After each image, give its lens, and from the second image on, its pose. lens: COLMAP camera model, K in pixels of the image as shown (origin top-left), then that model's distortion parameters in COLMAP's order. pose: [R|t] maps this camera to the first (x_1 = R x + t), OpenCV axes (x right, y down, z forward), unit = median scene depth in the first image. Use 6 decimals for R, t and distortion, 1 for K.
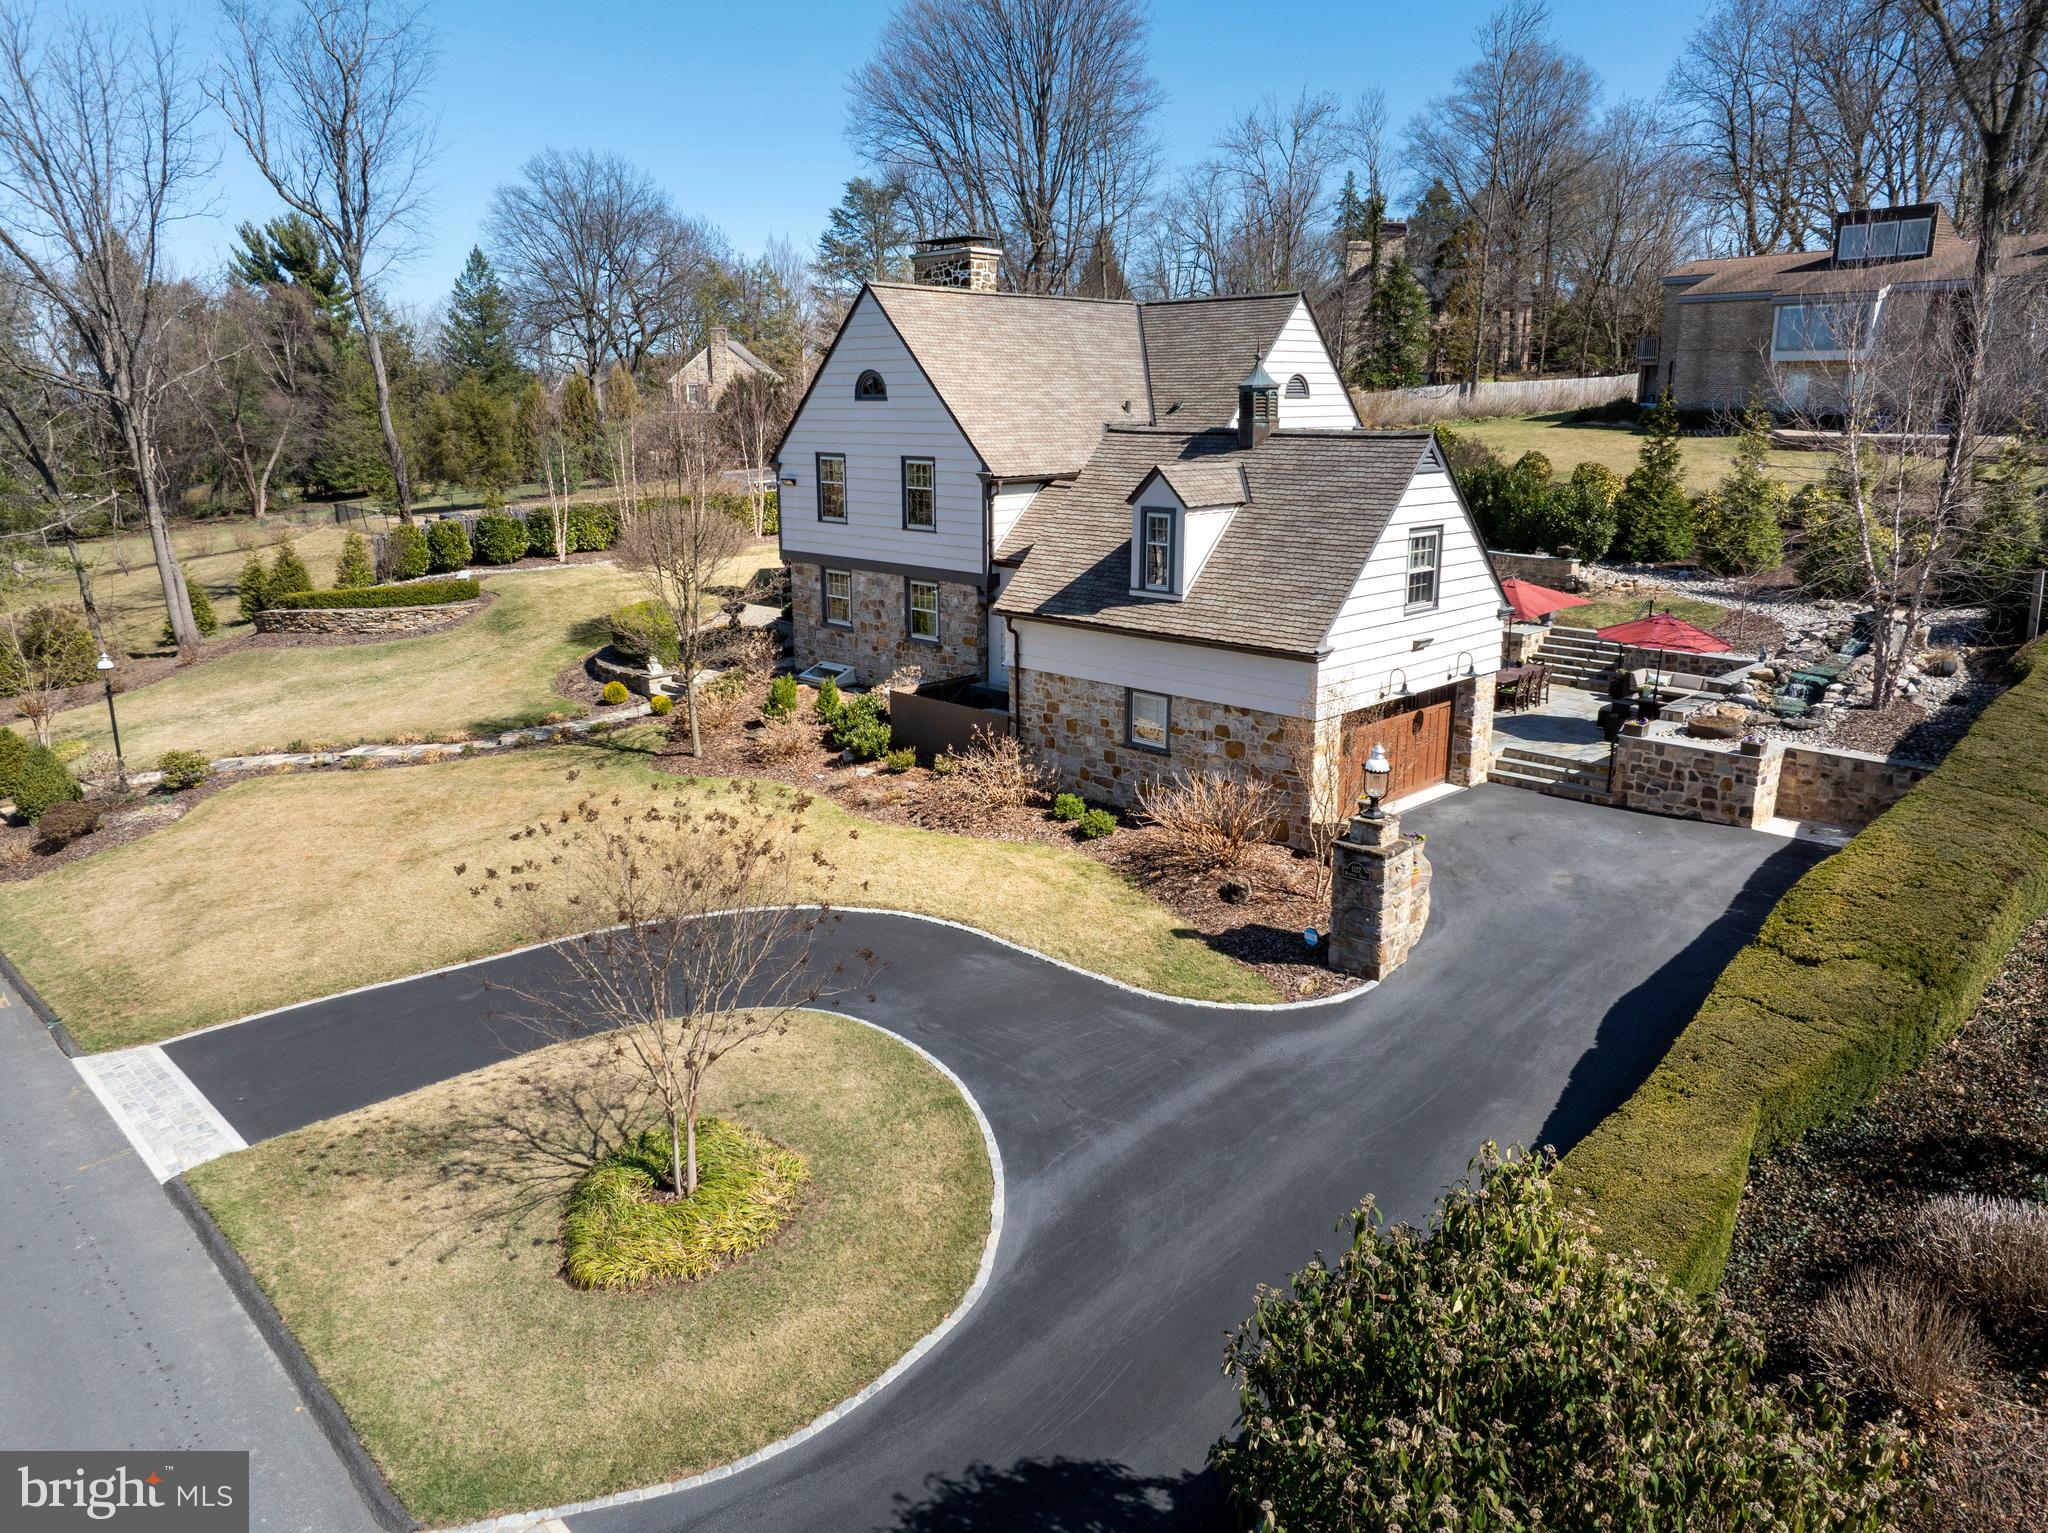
lens RADIAL K [[1438.7, 0, 1043.8], [0, 1438.7, 767.2], [0, 0, 1]] dist [-0.036288, -0.000047]
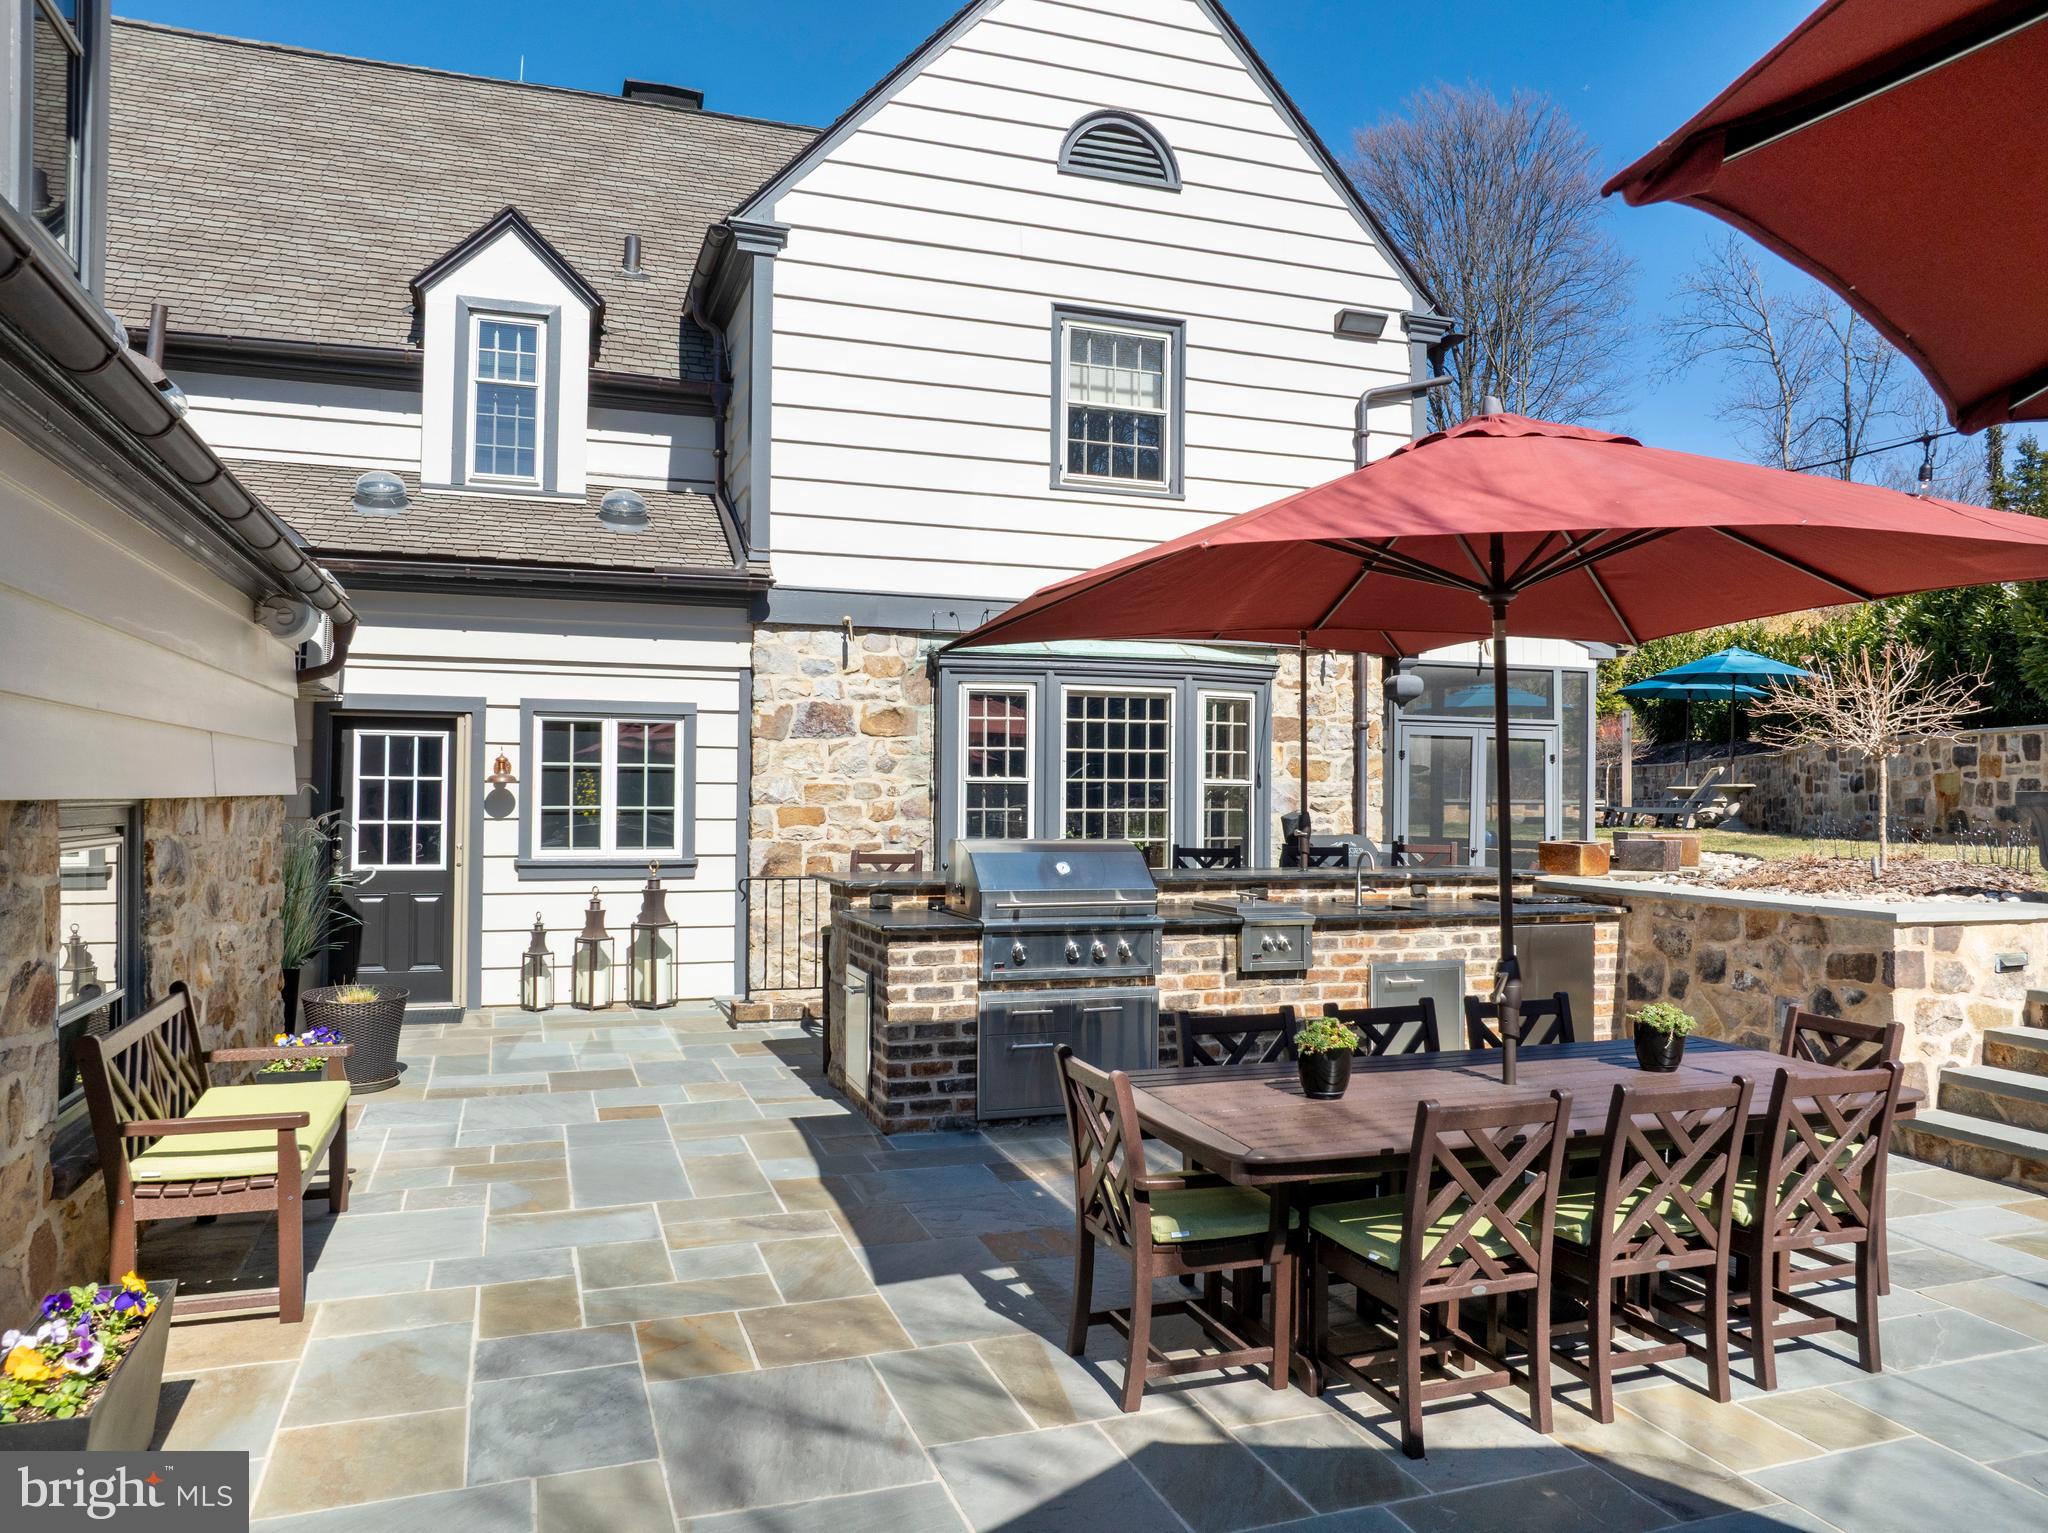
lens RADIAL K [[1438.7, 0, 1029.5], [0, 1438.7, 767.9], [0, 0, 1]] dist [-0.036288, -0.000047]
pose [[0.895385, -0.000566, -0.445293, 0.411500], [-0.119514, 0.963003, -0.241539, -0.068453], [0.428955, 0.269489, 0.862191, 1.020538]]
